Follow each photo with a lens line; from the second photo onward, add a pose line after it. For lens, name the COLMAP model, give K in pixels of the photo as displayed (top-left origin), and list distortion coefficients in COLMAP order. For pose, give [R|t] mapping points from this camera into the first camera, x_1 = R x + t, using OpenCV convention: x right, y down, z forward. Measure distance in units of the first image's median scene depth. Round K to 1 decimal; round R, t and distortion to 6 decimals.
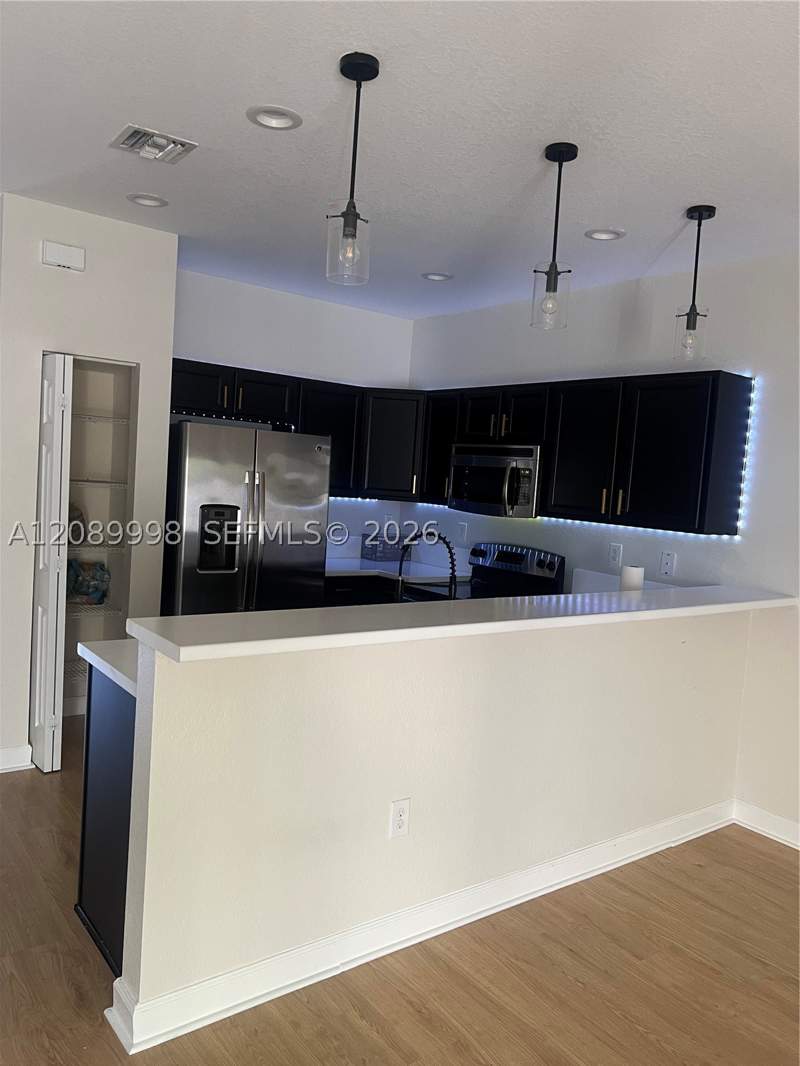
lens RADIAL K [[804.9, 0, 402.9], [0, 804.9, 533.7], [0, 0, 1]] dist [0.002342, -0.015210]
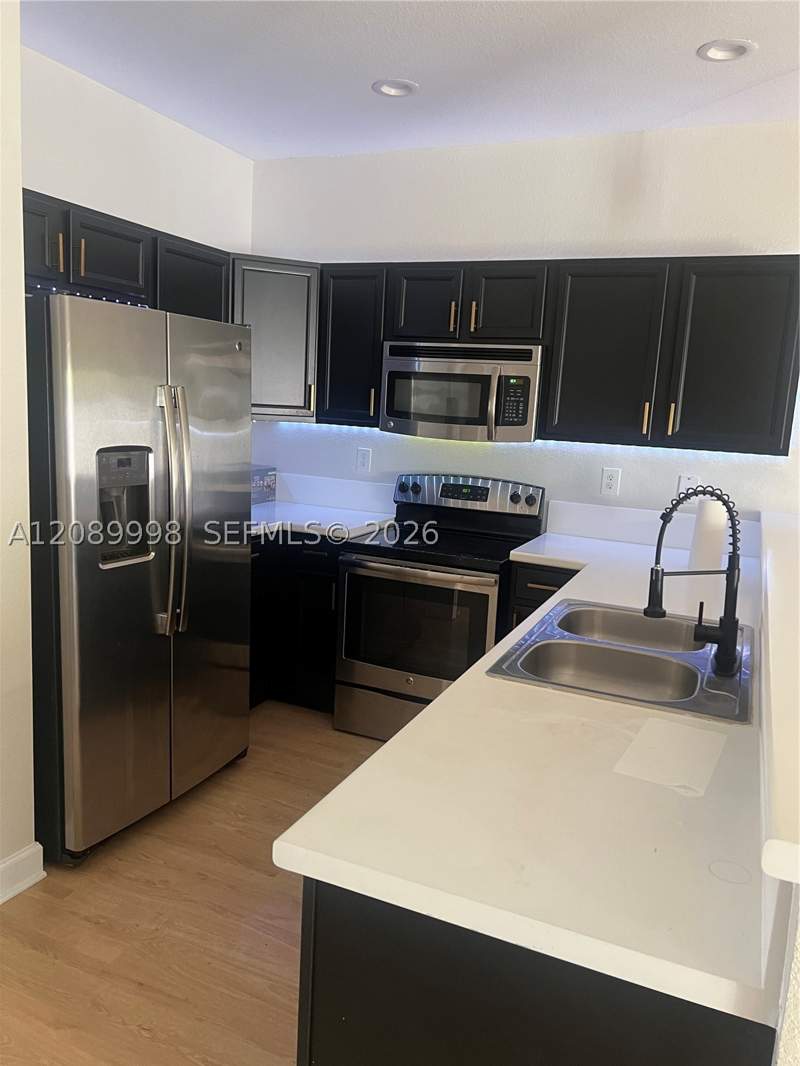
lens RADIAL K [[804.9, 0, 395.2], [0, 804.9, 535.6], [0, 0, 1]] dist [0.002342, -0.015210]
pose [[0.891027, -0.099835, 0.442836, -0.300385], [0.043533, 0.989813, 0.135554, -0.040446], [-0.451858, -0.101504, 0.886296, 0.366220]]
